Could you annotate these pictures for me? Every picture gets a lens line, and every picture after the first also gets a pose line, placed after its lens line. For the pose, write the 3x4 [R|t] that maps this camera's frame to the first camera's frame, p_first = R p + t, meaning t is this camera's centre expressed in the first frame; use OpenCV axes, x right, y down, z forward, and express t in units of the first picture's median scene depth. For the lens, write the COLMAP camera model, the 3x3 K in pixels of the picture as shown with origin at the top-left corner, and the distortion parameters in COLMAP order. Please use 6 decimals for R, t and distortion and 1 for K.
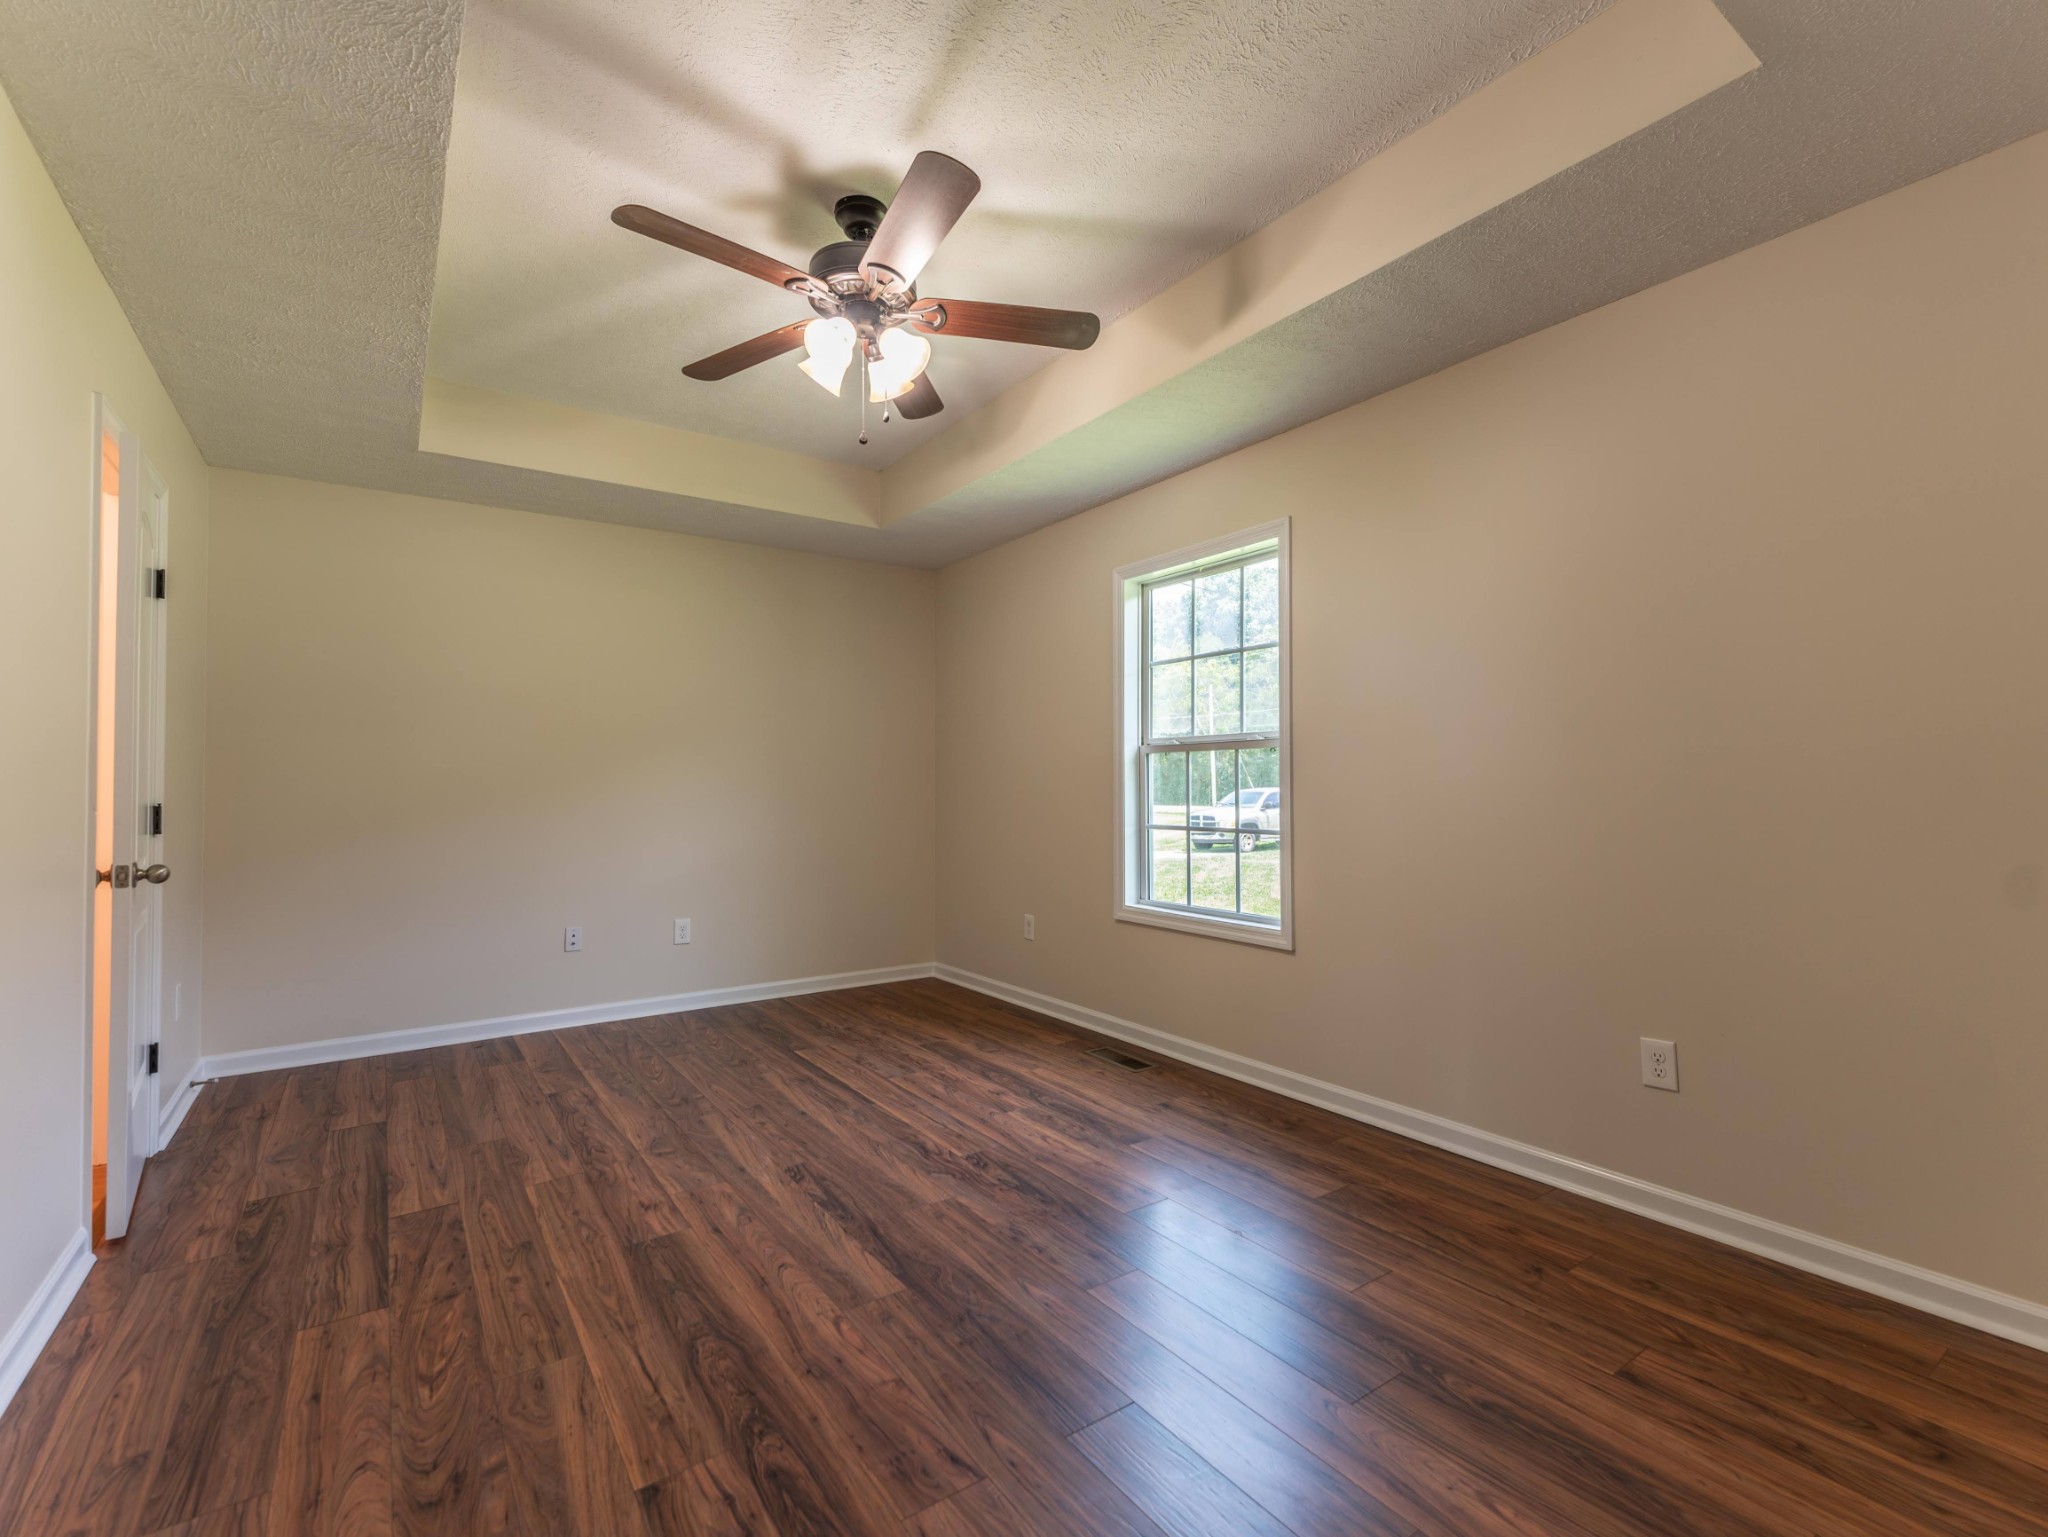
lens RADIAL K [[922.8, 0, 1020.6], [0, 922.8, 762.2], [0, 0, 1]] dist [0.000498, -0.000130]
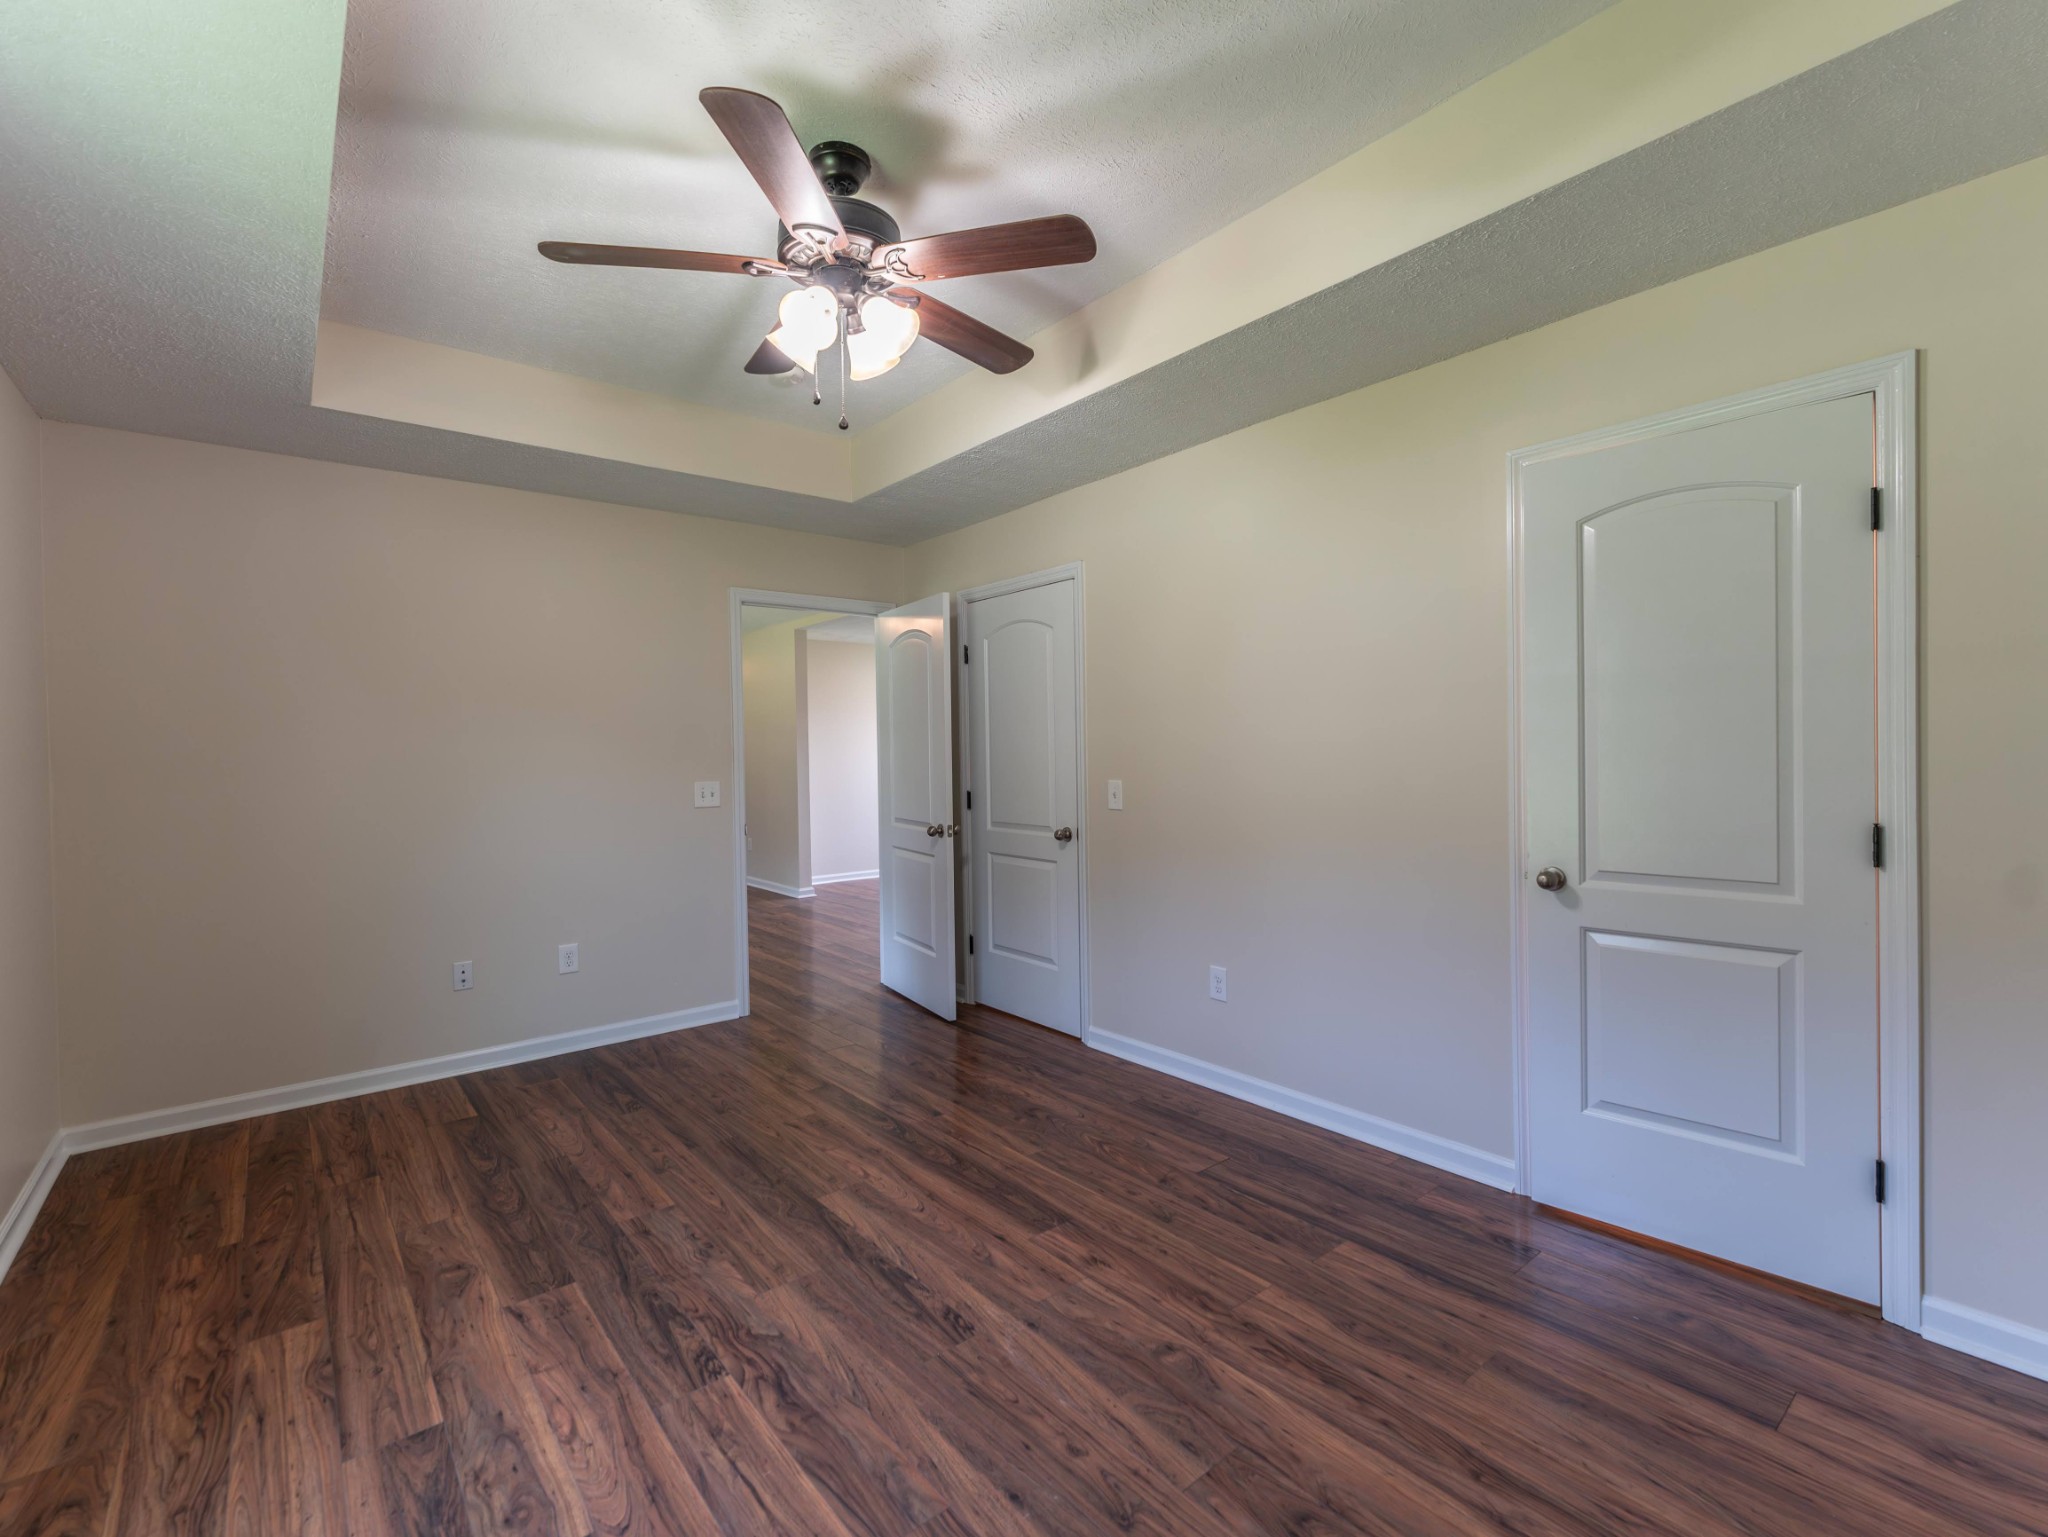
lens RADIAL K [[922.8, 0, 1020.6], [0, 922.8, 762.2], [0, 0, 1]] dist [0.000498, -0.000130]
pose [[-0.996965, 0.023060, -0.074360, -0.272327], [0.024310, 0.999577, -0.015942, -0.008021], [0.073961, -0.017701, -0.997104, 1.937994]]
